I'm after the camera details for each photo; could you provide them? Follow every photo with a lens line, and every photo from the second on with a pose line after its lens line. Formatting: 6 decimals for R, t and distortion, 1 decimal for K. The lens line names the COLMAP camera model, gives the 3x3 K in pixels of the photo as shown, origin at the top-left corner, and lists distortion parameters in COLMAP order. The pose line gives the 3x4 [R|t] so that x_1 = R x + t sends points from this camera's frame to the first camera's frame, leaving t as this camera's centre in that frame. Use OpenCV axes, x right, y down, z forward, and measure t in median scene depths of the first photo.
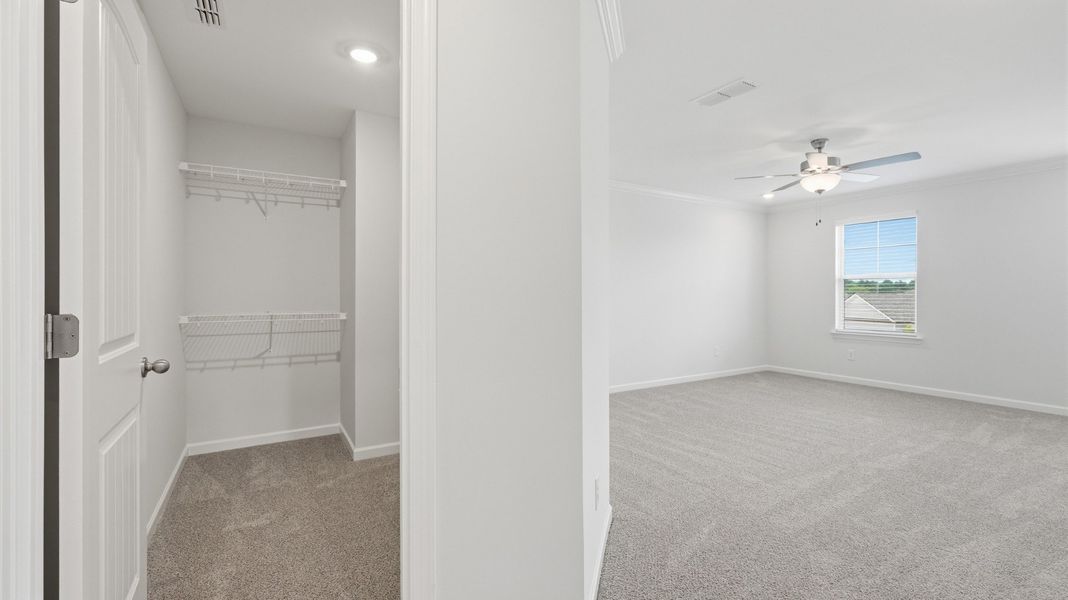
lens RADIAL K [[461.4, 0, 537.1], [0, 461.4, 292.2], [0, 0, 1]] dist [0.002100, 0.000003]
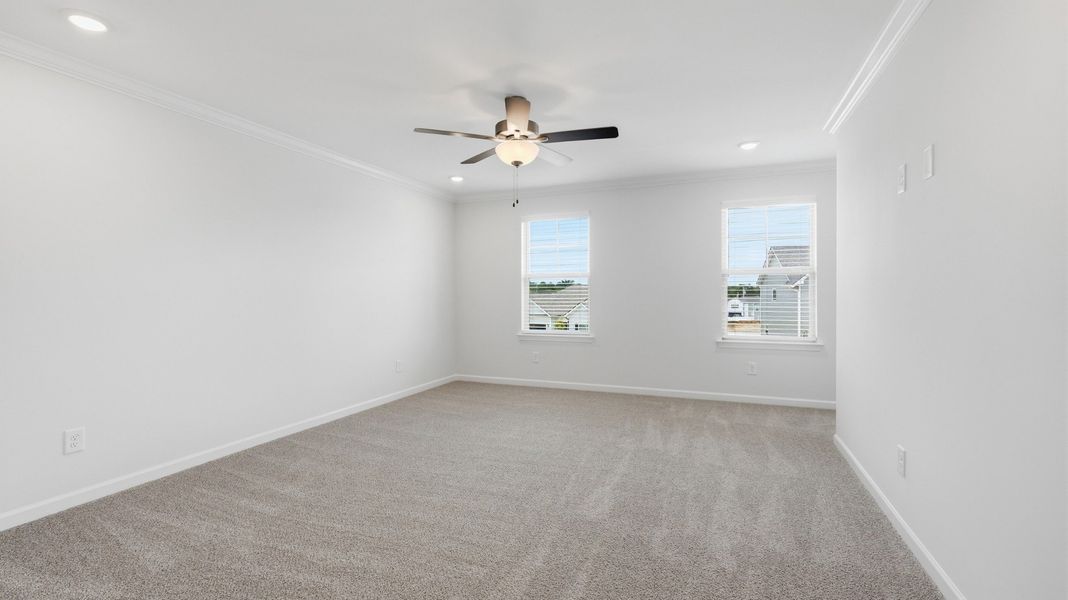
lens RADIAL K [[461.4, 0, 537.1], [0, 461.4, 292.2], [0, 0, 1]] dist [0.002100, 0.000003]
pose [[0.802755, -0.003436, 0.596300, 0.165066], [0.003695, 0.999993, 0.000787, 0.000560], [-0.596298, 0.001572, 0.802762, 0.339243]]
